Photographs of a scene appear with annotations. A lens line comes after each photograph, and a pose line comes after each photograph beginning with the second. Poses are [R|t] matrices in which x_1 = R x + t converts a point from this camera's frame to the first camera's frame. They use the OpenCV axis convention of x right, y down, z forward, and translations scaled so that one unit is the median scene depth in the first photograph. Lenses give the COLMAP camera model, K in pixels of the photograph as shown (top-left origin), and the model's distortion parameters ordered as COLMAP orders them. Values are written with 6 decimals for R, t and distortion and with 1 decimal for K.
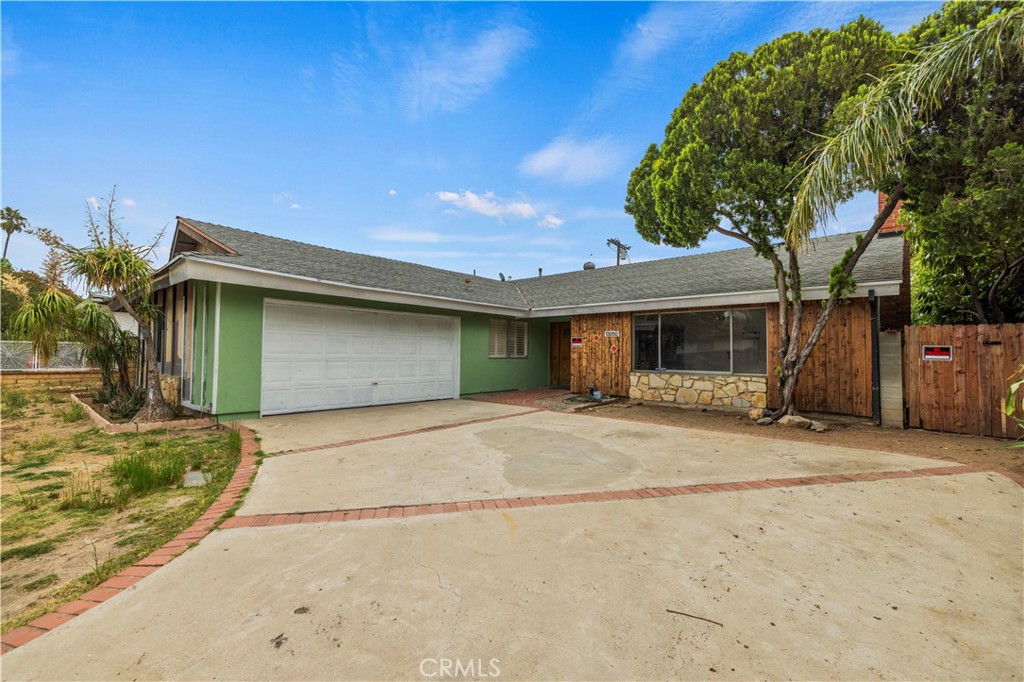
lens RADIAL K [[432.7, 0, 507.6], [0, 432.7, 341.6], [0, 0, 1]] dist [0.003844, 0.000560]
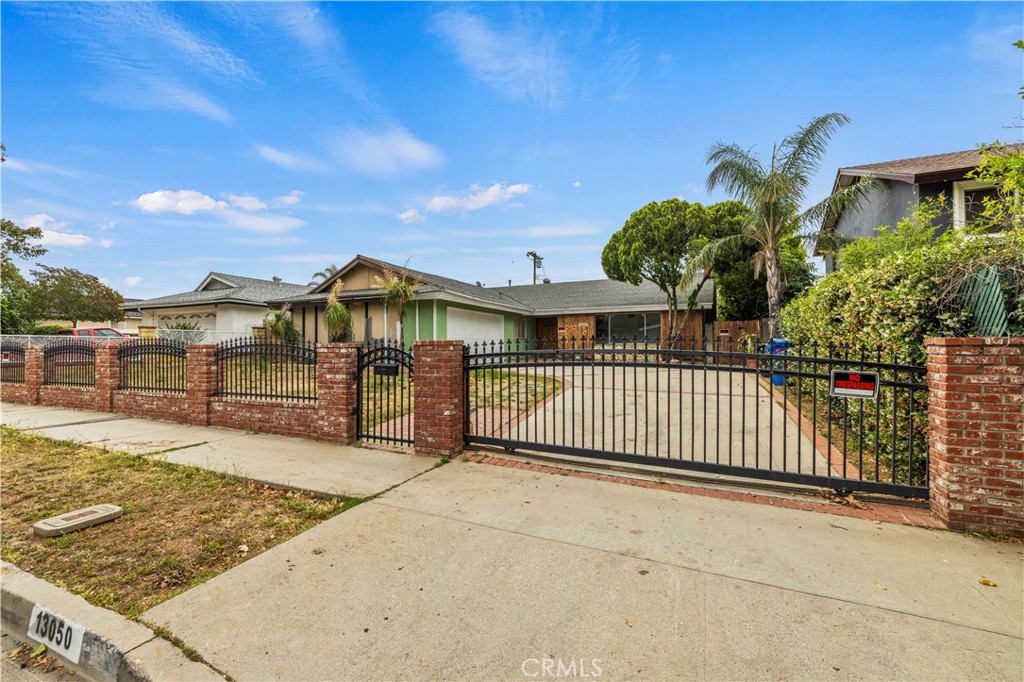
lens RADIAL K [[432.7, 0, 507.6], [0, 432.7, 341.6], [0, 0, 1]] dist [0.003844, 0.000560]
pose [[0.958698, -0.012654, 0.284146, -0.815876], [0.007421, 0.999783, 0.019486, 0.020462], [-0.284331, -0.016573, 0.958583, -0.922805]]
